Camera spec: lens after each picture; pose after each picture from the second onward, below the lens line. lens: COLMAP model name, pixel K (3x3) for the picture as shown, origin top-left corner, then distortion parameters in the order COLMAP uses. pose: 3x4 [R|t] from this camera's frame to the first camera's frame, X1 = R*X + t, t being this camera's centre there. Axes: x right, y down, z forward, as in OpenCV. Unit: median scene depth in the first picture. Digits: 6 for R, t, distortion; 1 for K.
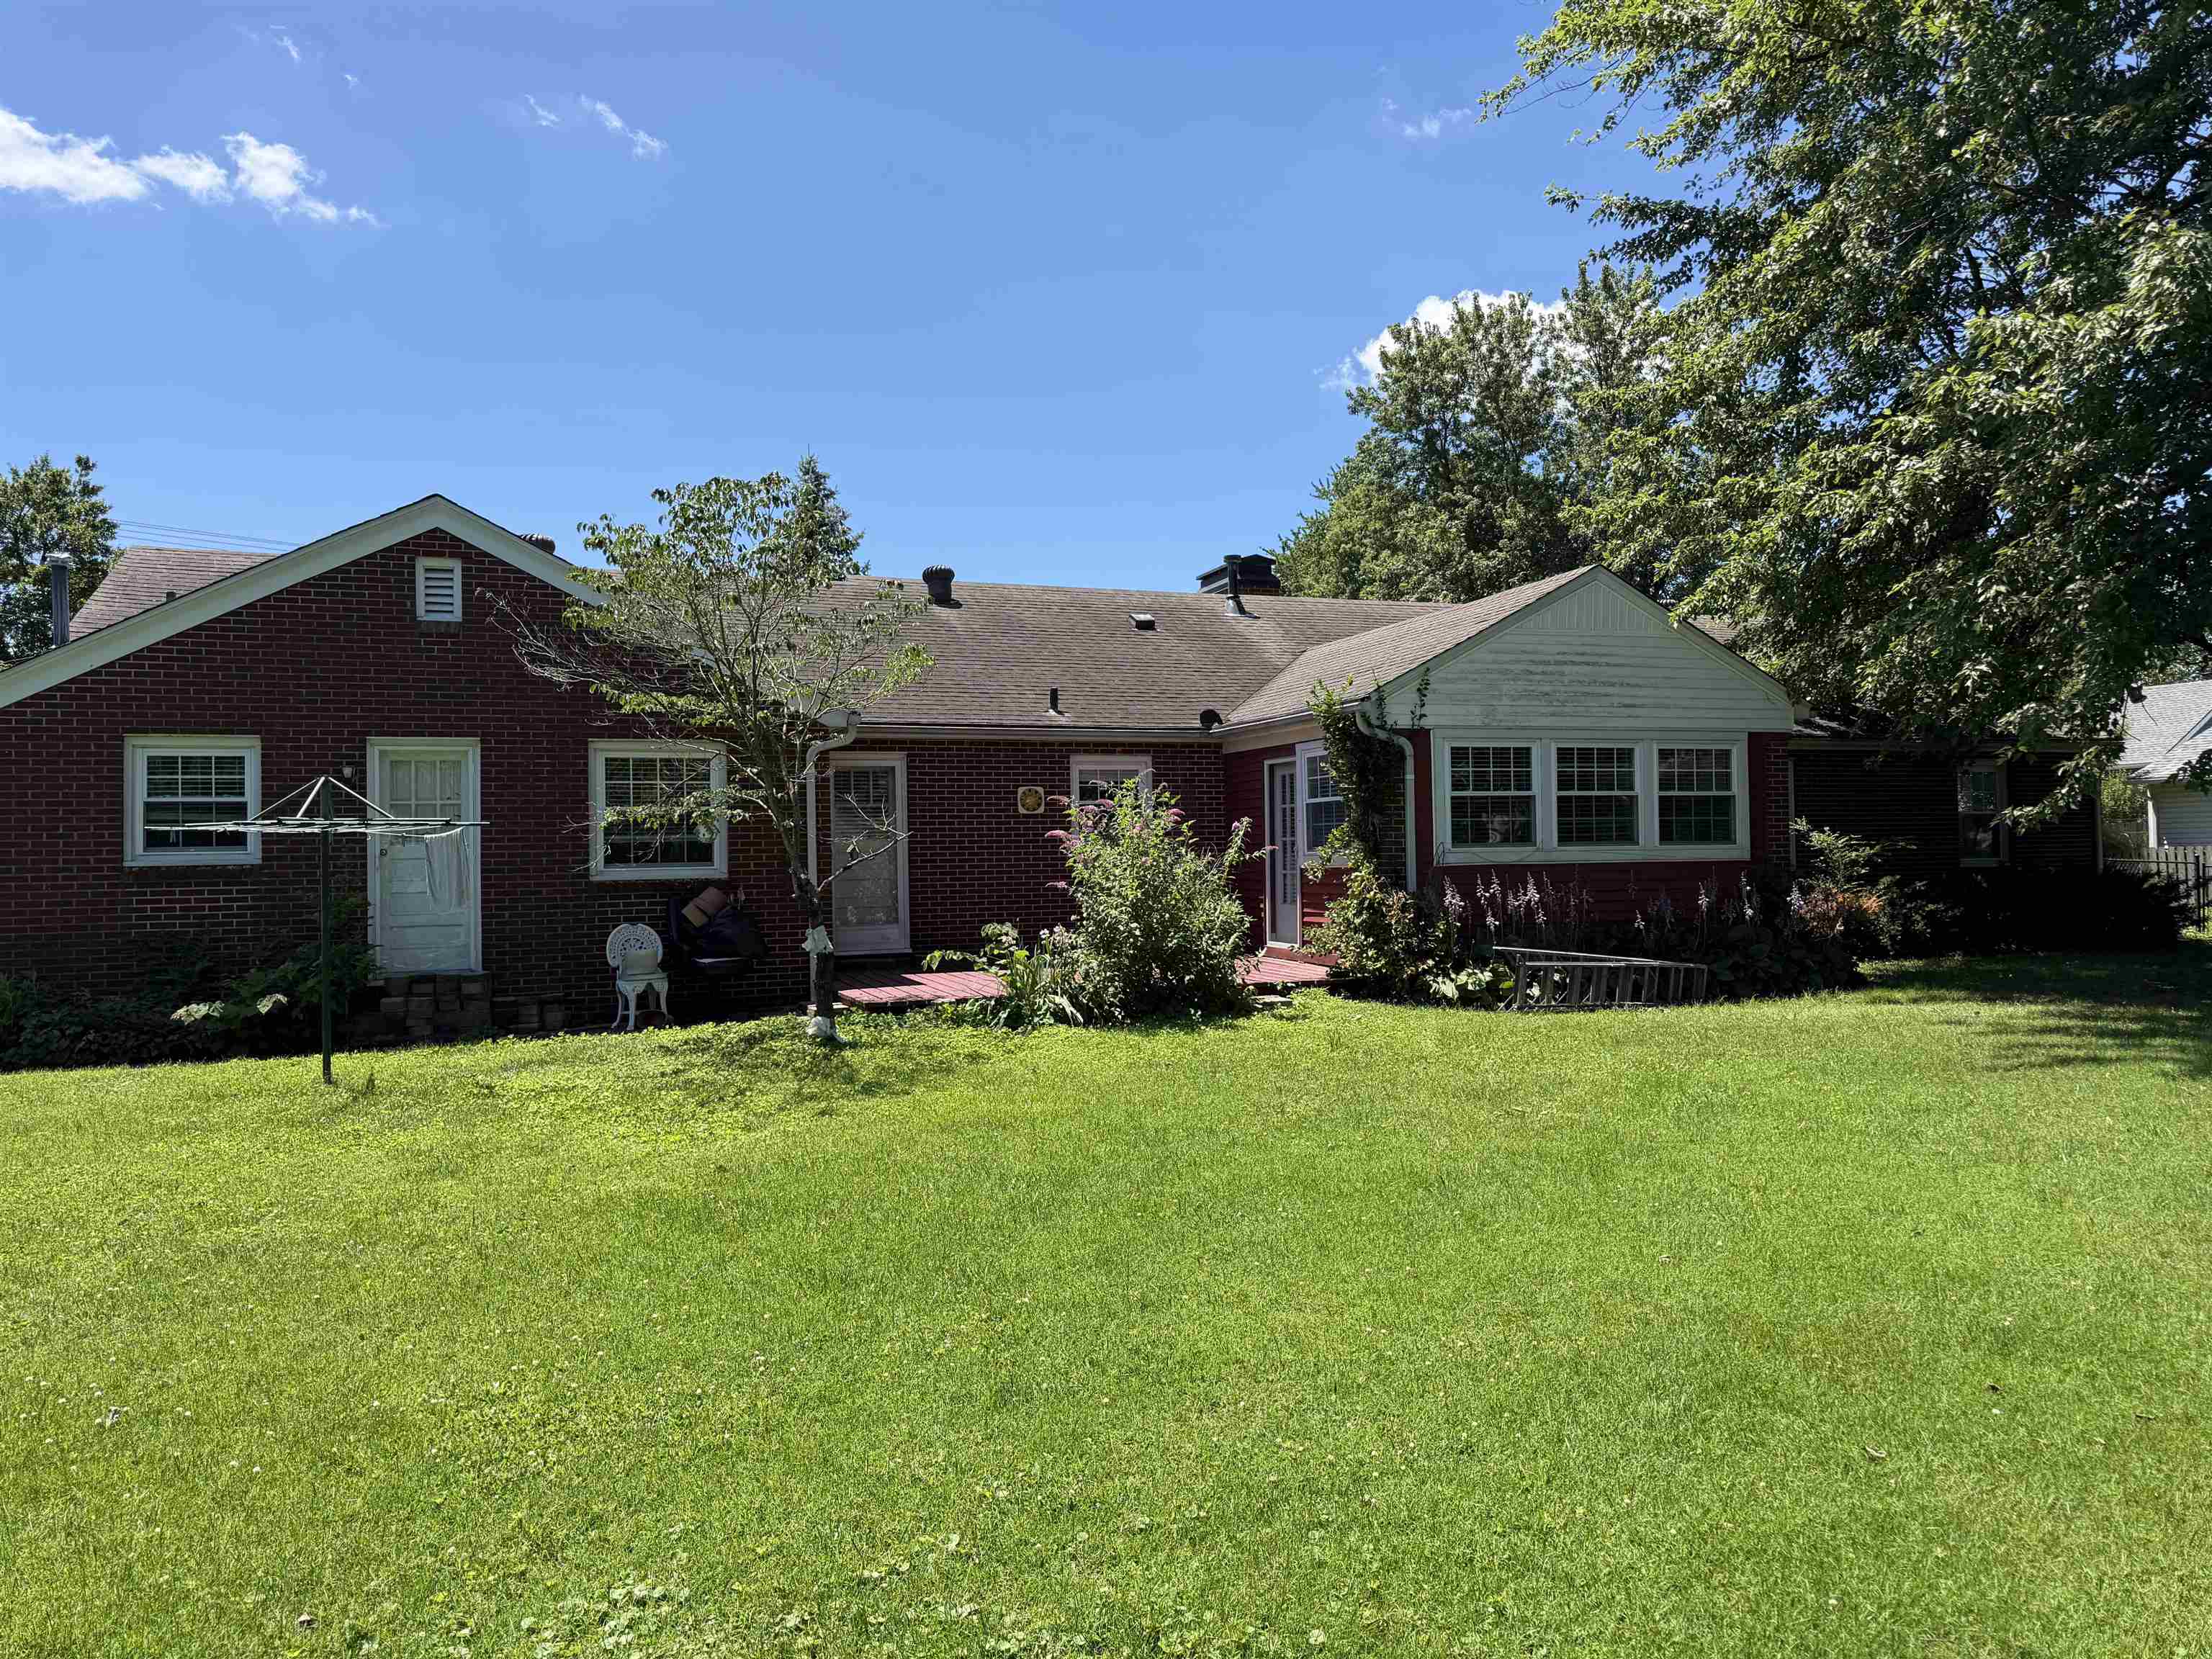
lens RADIAL K [[1558.5, 0, 1106.0], [0, 1558.5, 829.5], [0, 0, 1]] dist [0.075447, -0.061891]
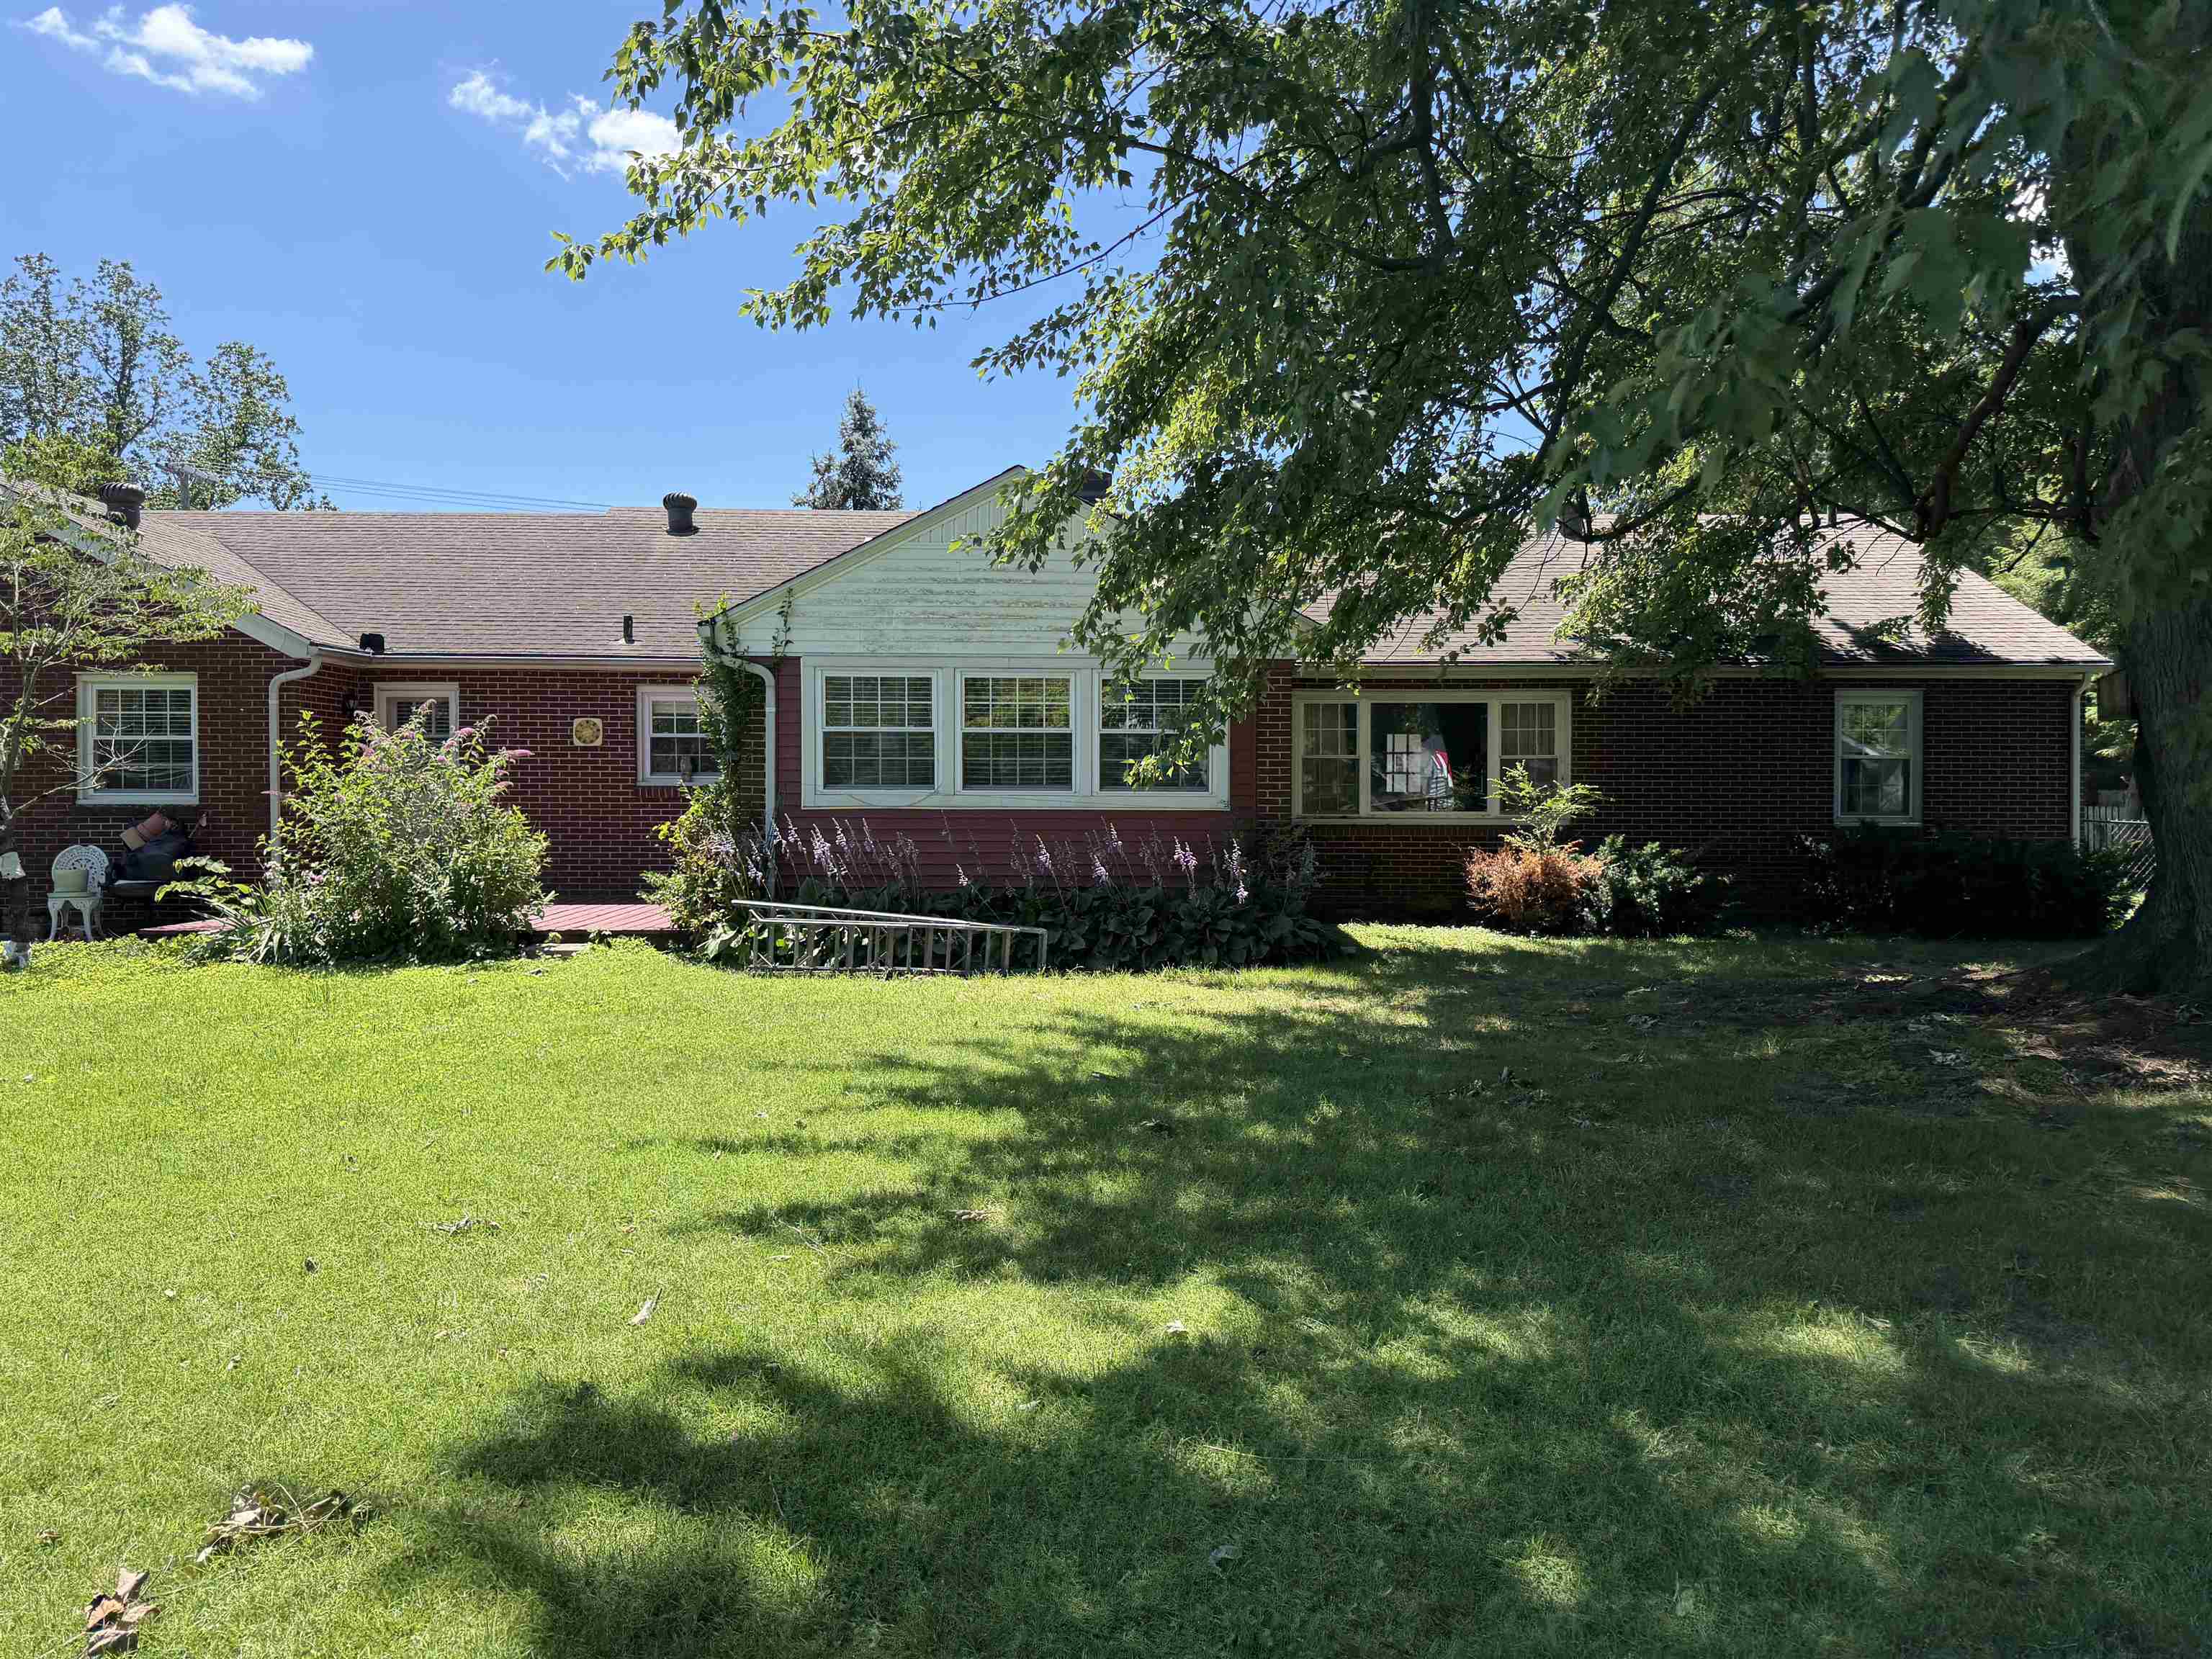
lens RADIAL K [[1558.5, 0, 1106.0], [0, 1558.5, 829.5], [0, 0, 1]] dist [0.075447, -0.061891]
pose [[0.946720, 0.027264, -0.320901, 0.647452], [-0.012749, 0.998802, 0.047248, -0.009478], [0.321804, -0.040639, 0.945934, 0.192446]]
